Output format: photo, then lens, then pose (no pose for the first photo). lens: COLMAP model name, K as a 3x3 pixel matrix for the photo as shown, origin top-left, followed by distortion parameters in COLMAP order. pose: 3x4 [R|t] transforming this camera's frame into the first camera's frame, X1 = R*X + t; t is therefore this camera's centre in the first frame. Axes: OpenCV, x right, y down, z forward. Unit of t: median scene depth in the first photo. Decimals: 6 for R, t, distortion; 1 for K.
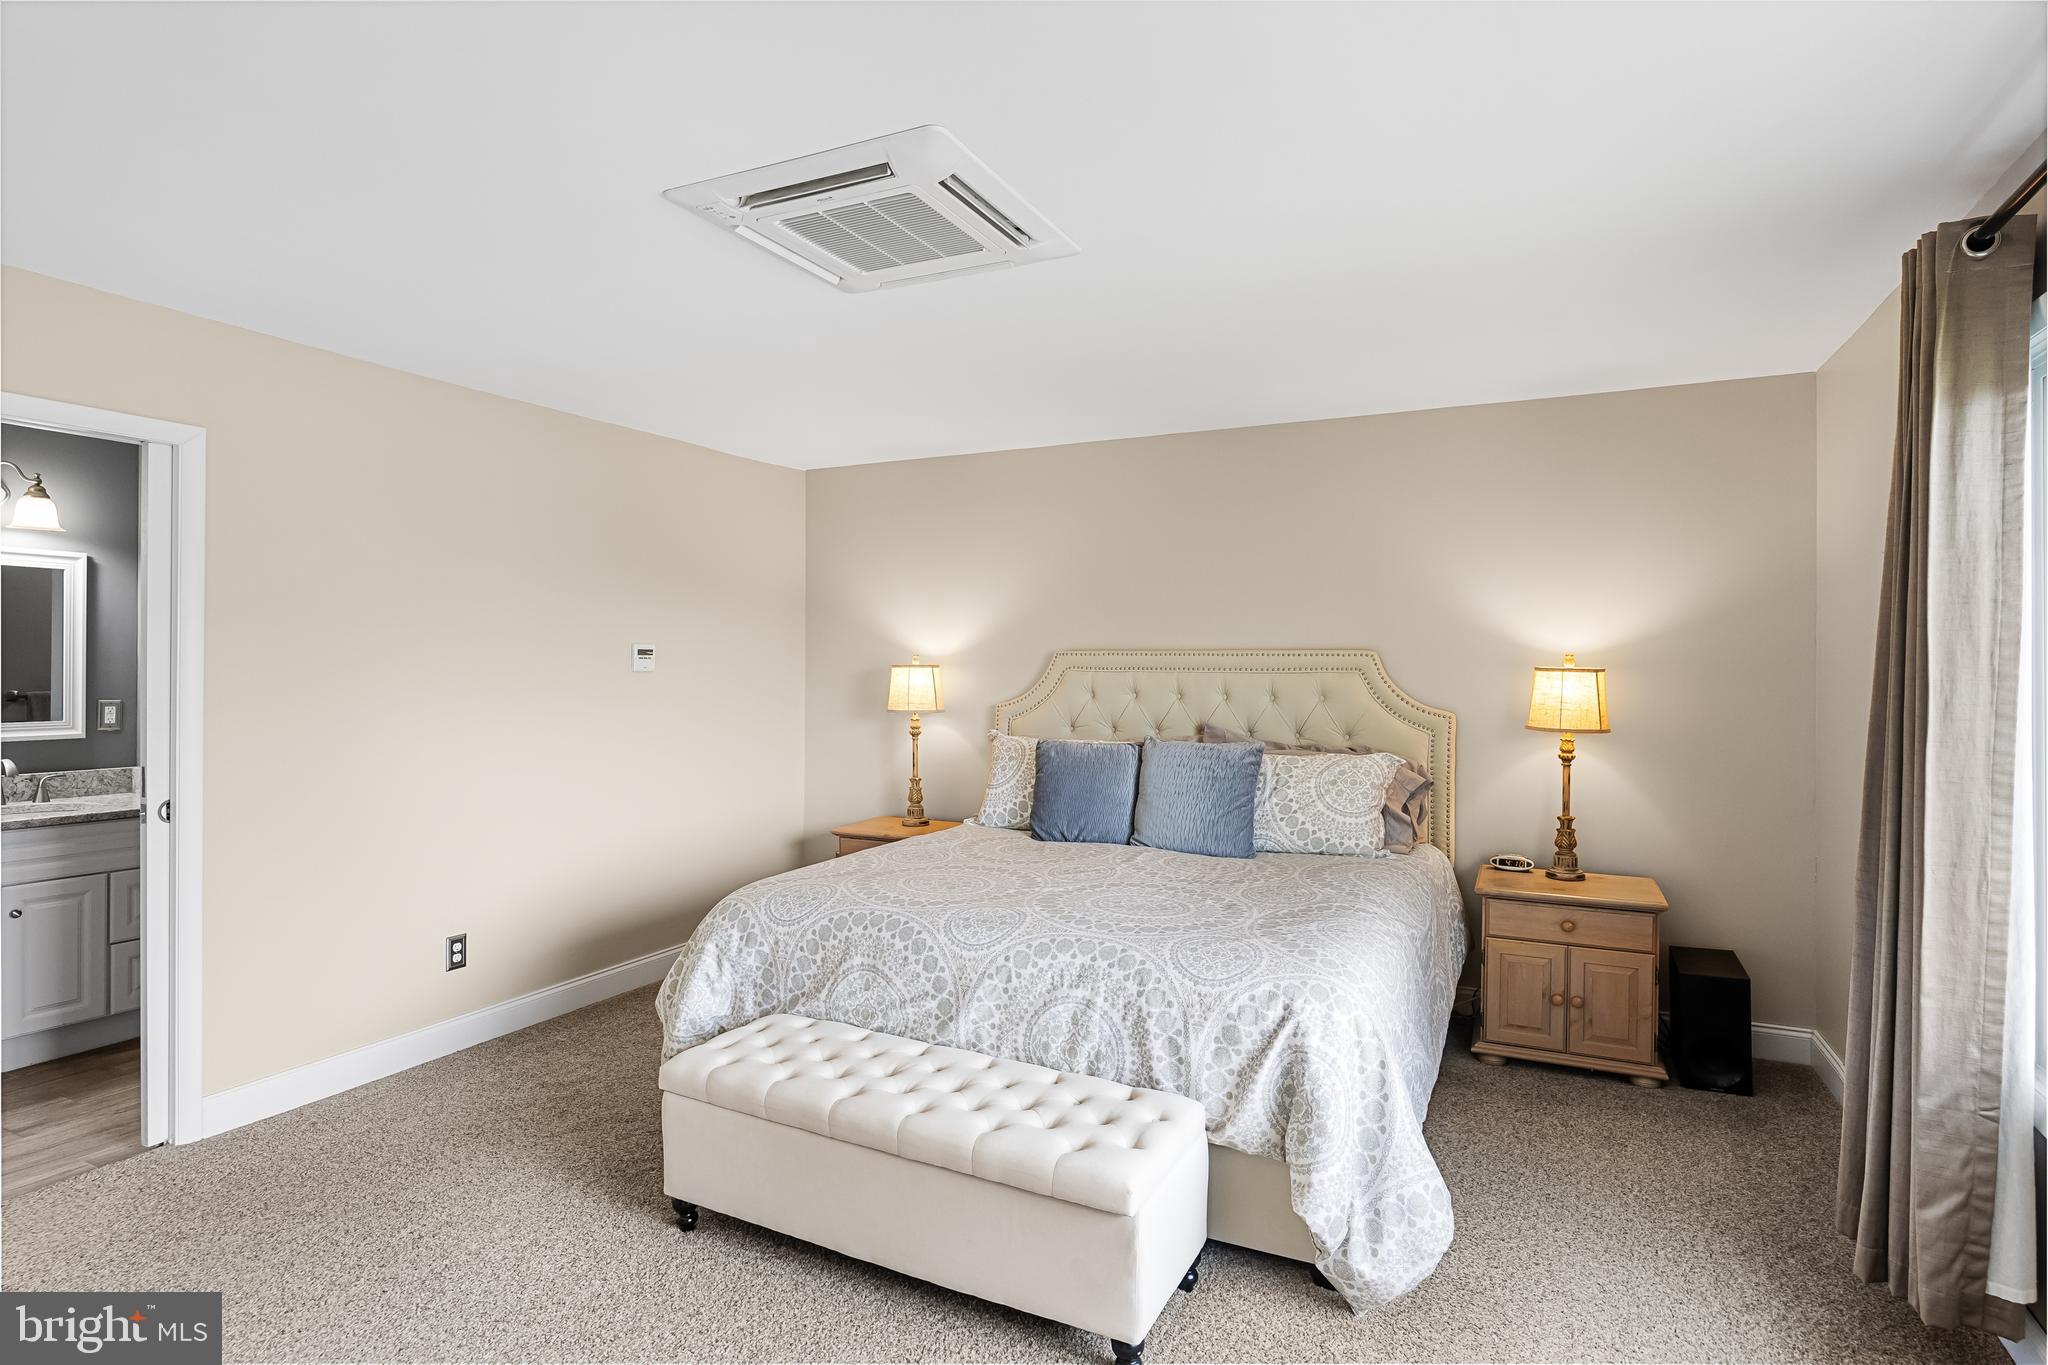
lens RADIAL K [[1053.9, 0, 1024.0], [0, 1053.9, 682.5], [0, 0, 1]] dist [-0.026368, 0.009653]
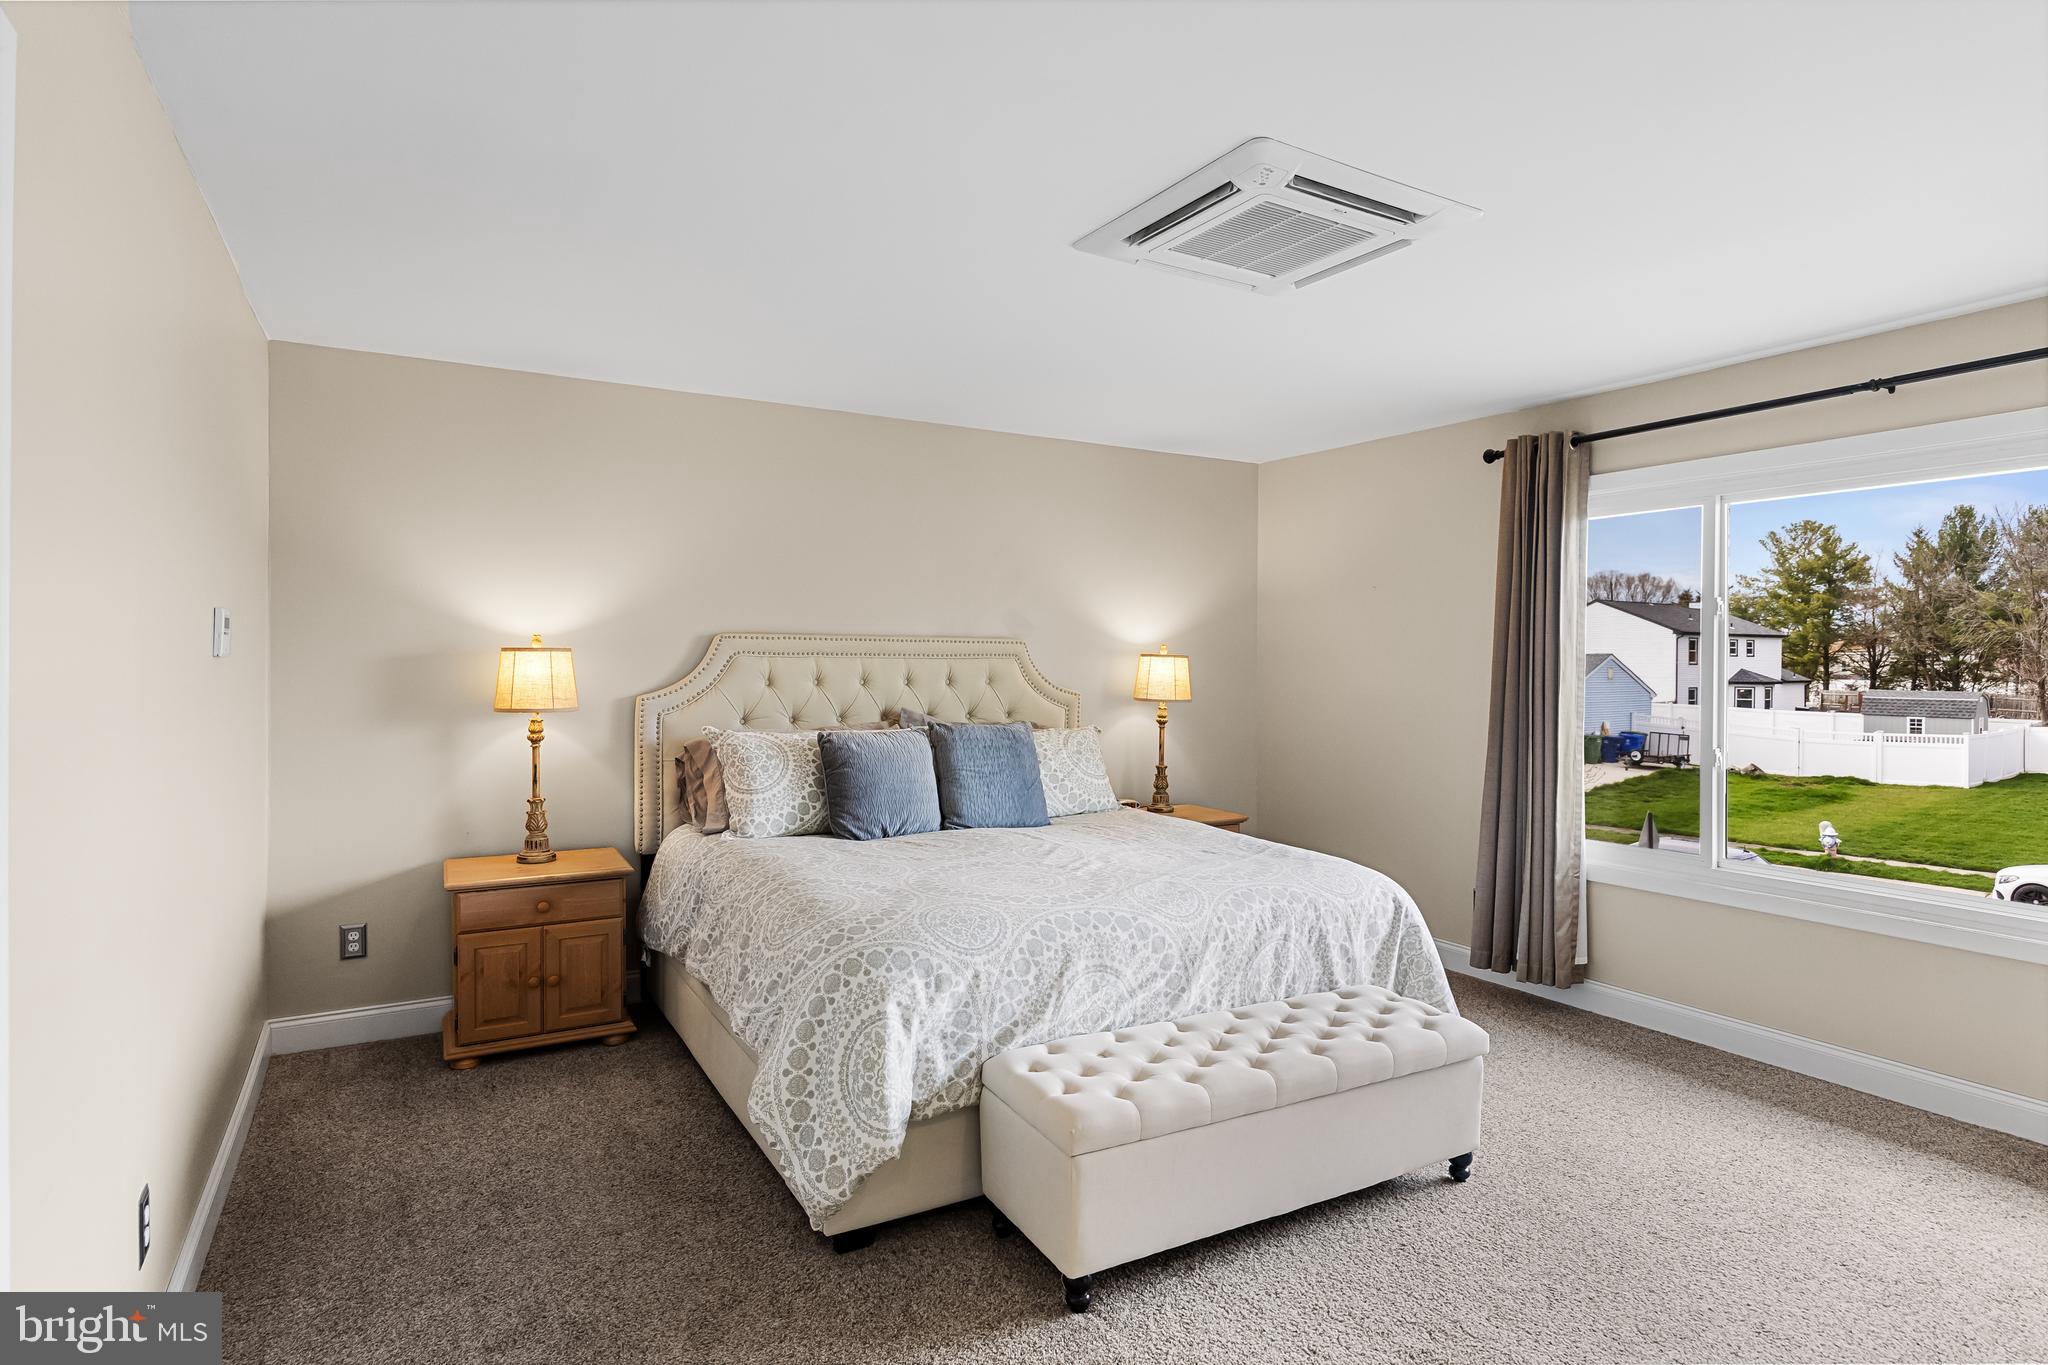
lens RADIAL K [[1090.1, 0, 1018.8], [0, 1090.1, 682.1], [0, 0, 1]] dist [-0.001433, 0.000074]
pose [[0.548074, -0.020559, 0.836177, -0.955304], [0.005856, 0.999768, 0.020743, -0.010943], [-0.836410, -0.006472, 0.548067, 0.484135]]
